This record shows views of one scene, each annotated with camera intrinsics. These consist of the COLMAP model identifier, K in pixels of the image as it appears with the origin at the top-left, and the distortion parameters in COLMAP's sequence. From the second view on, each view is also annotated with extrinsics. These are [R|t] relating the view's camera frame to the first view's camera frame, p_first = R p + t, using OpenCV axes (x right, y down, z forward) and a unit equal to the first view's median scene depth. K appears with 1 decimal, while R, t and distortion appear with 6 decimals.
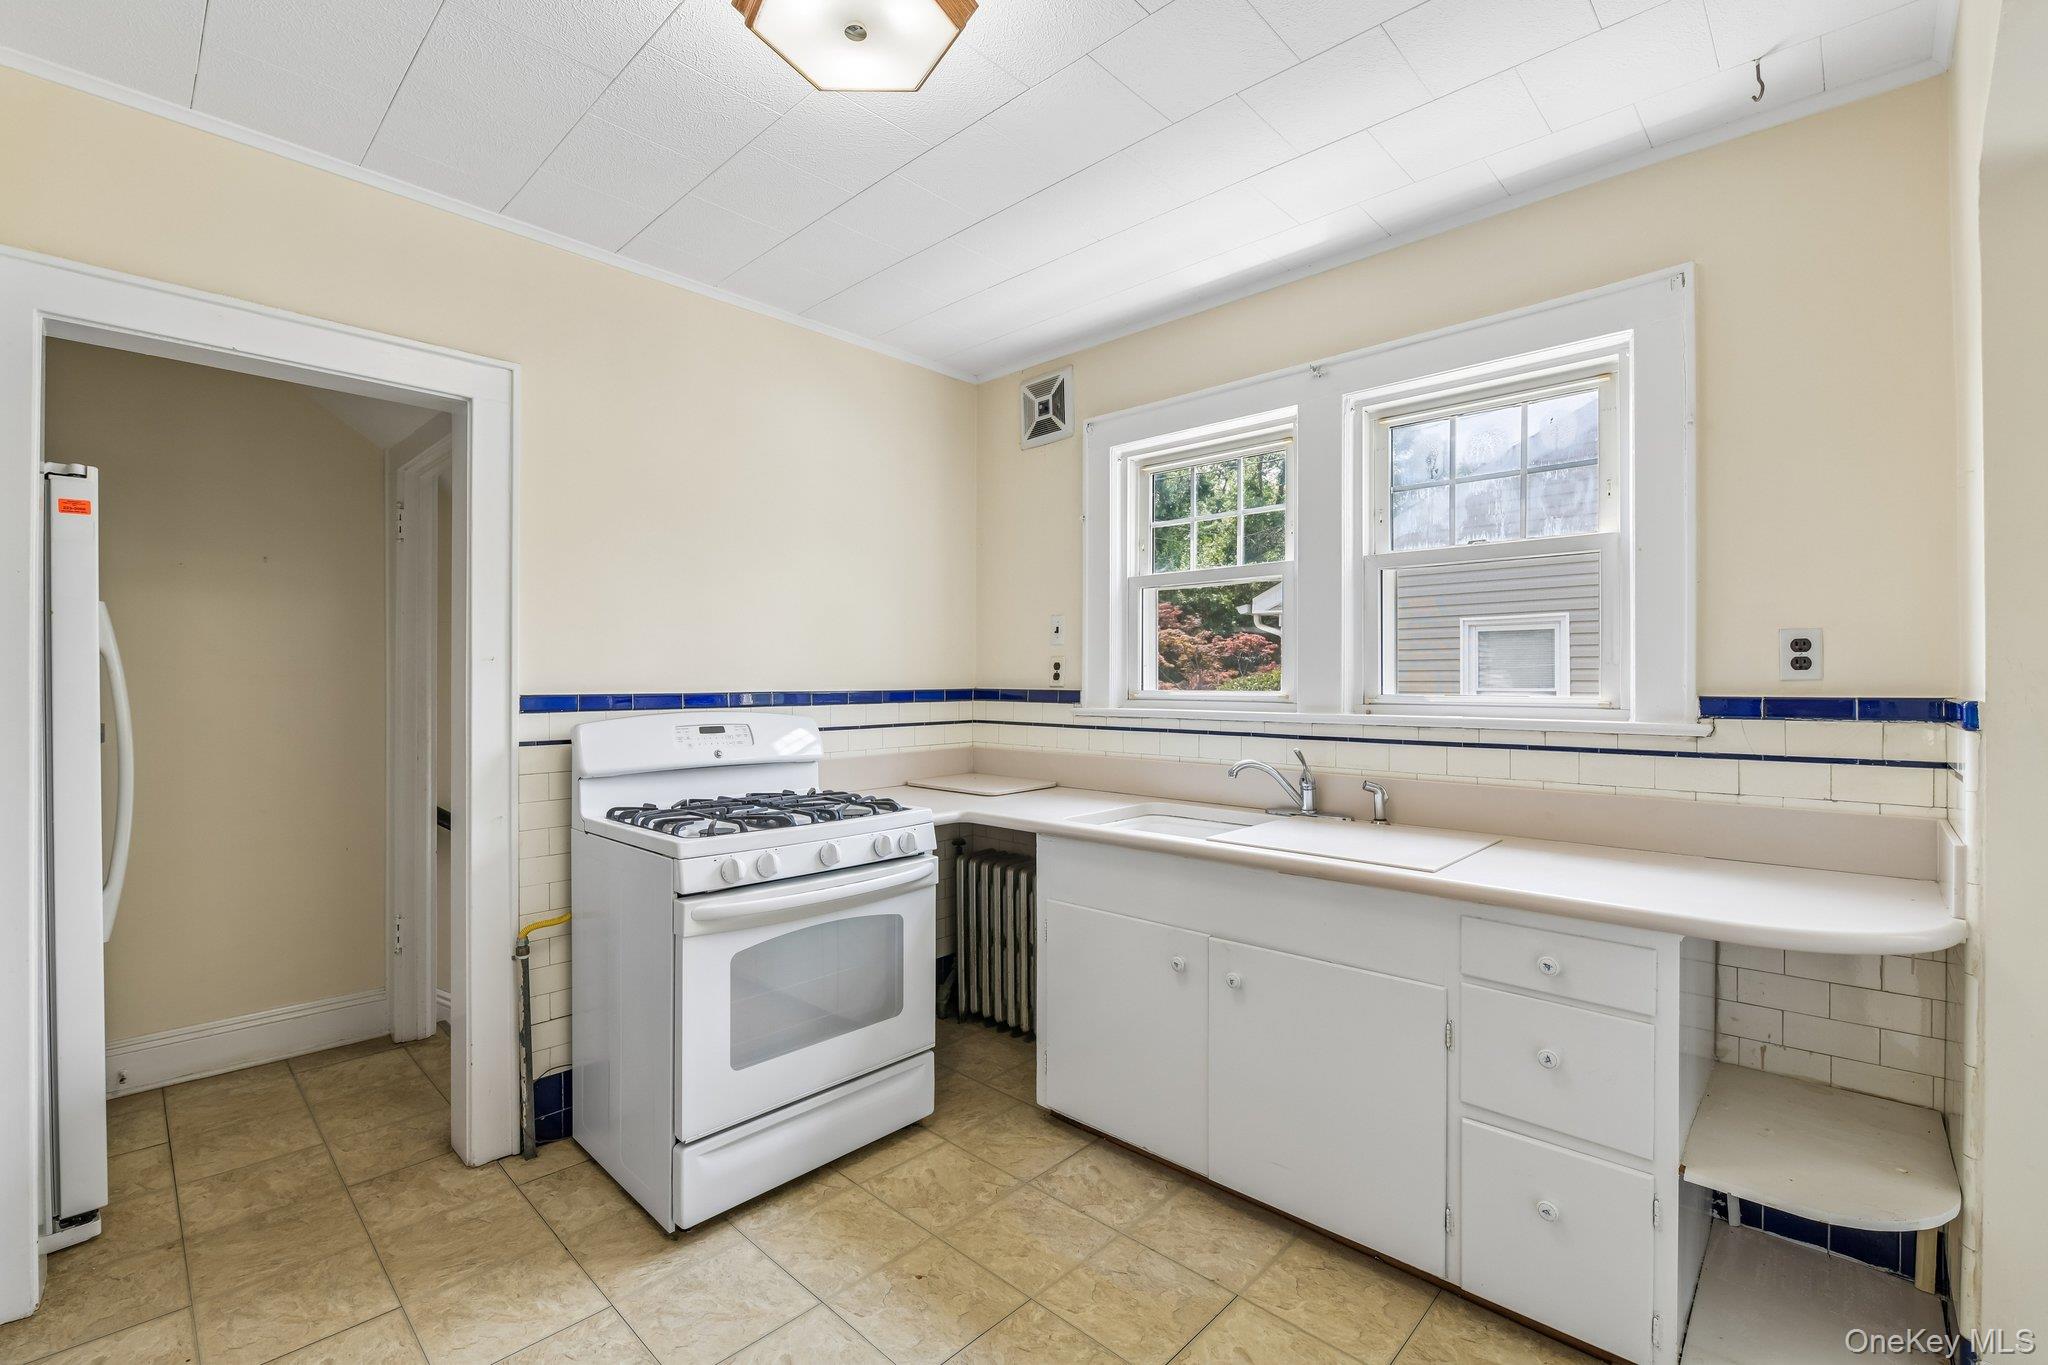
lens RADIAL K [[883.5, 0, 1031.4], [0, 883.5, 680.9], [0, 0, 1]] dist [-0.012792, -0.000393]
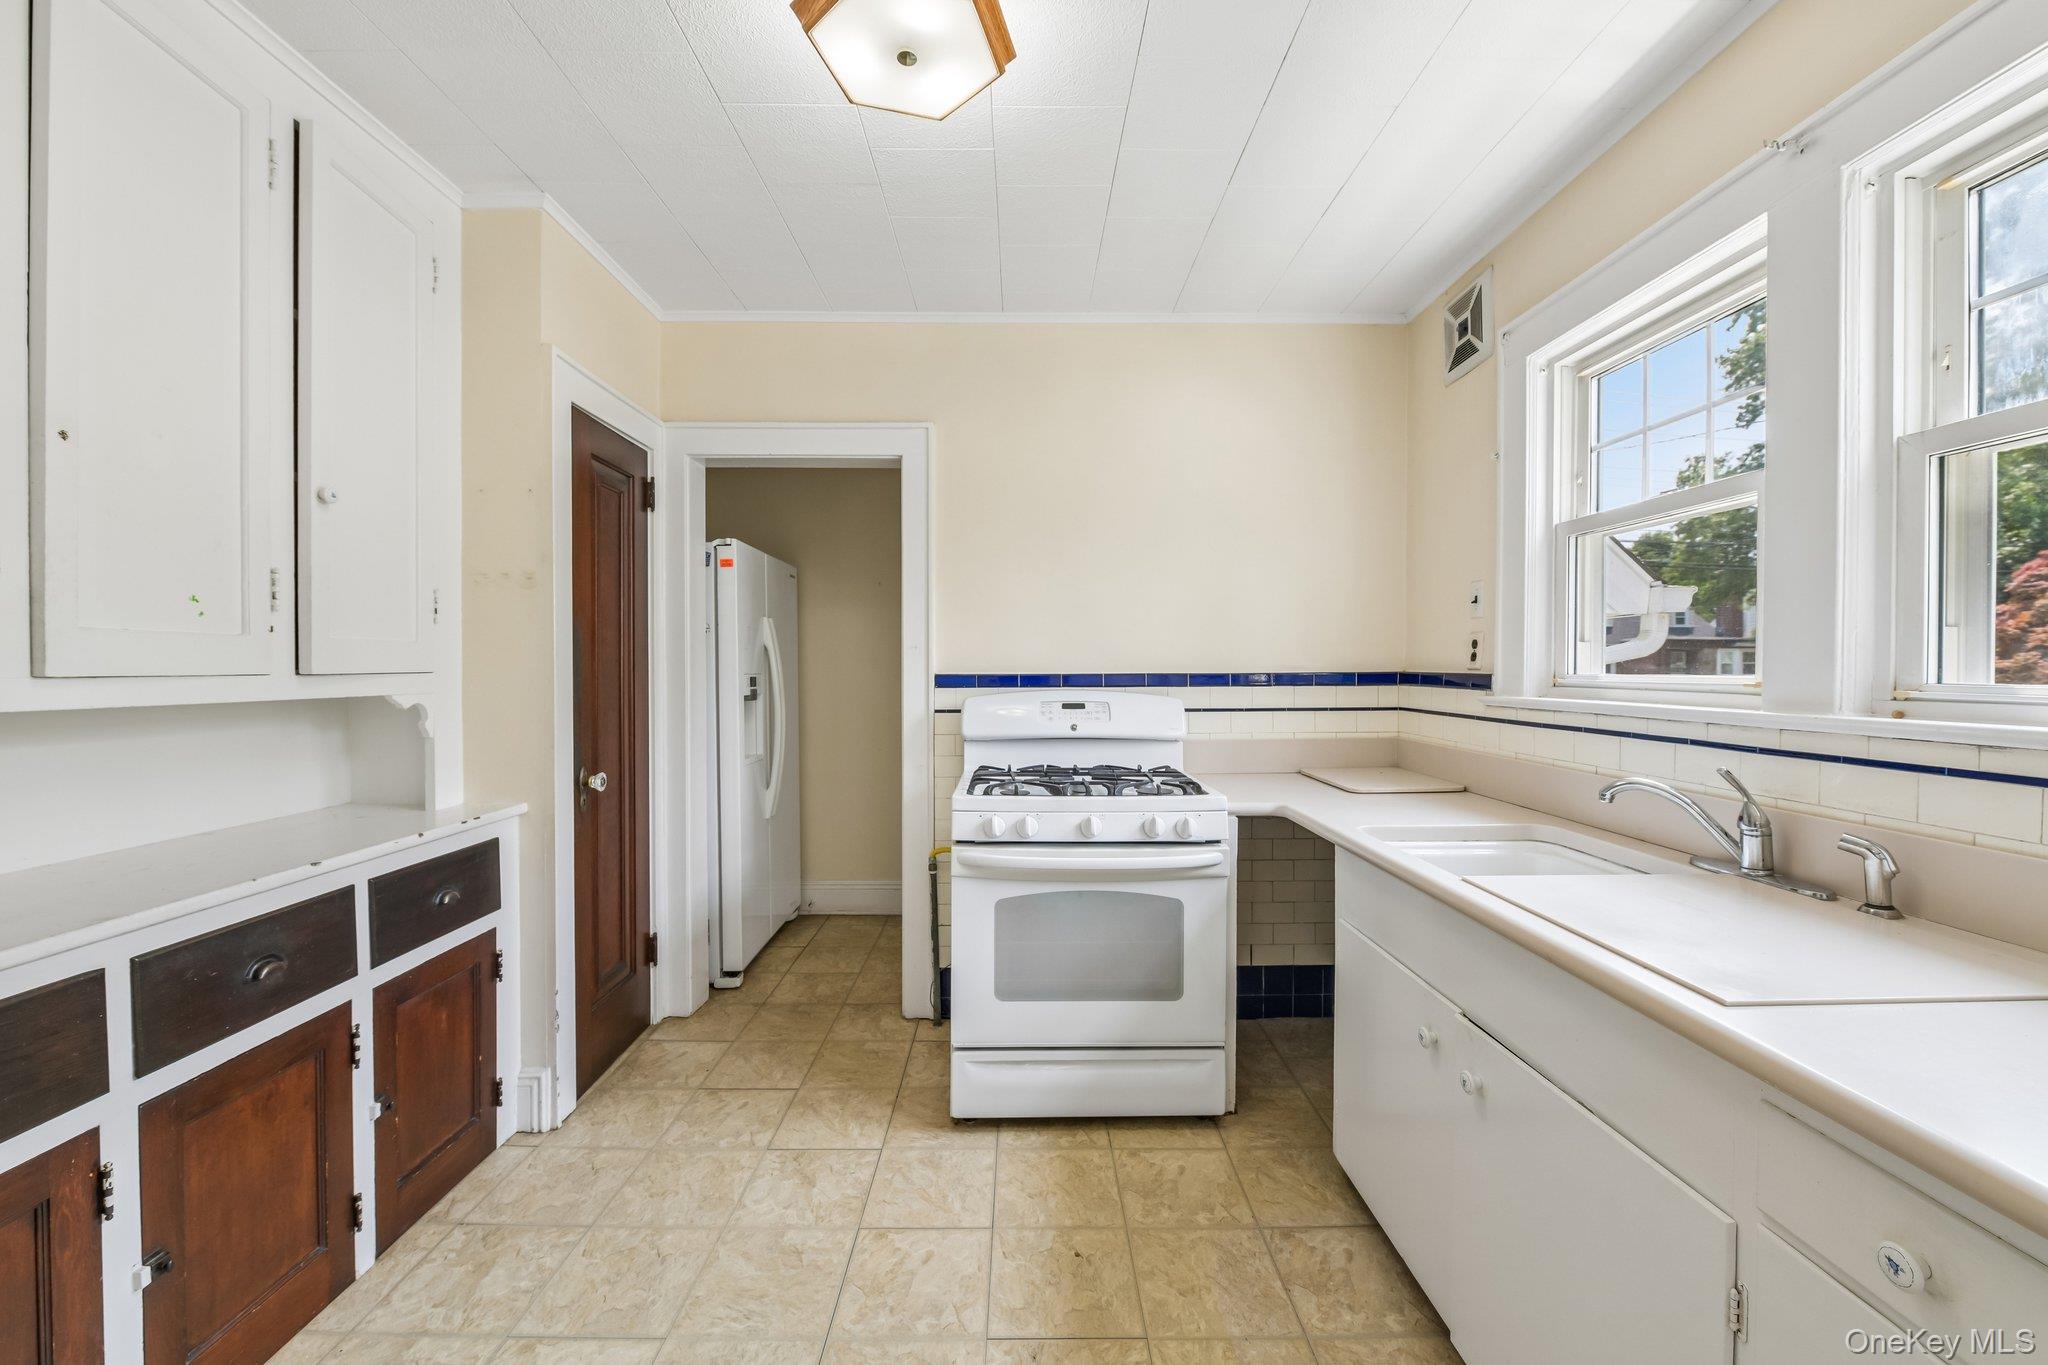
lens RADIAL K [[811.1, 0, 1031.2], [0, 811.1, 678.8], [0, 0, 1]] dist [-0.010895, -0.000378]
pose [[0.690164, 0.010347, -0.723579, 0.395898], [0.001139, 0.999881, 0.015385, 0.004704], [0.723652, -0.011442, 0.690070, 0.264683]]
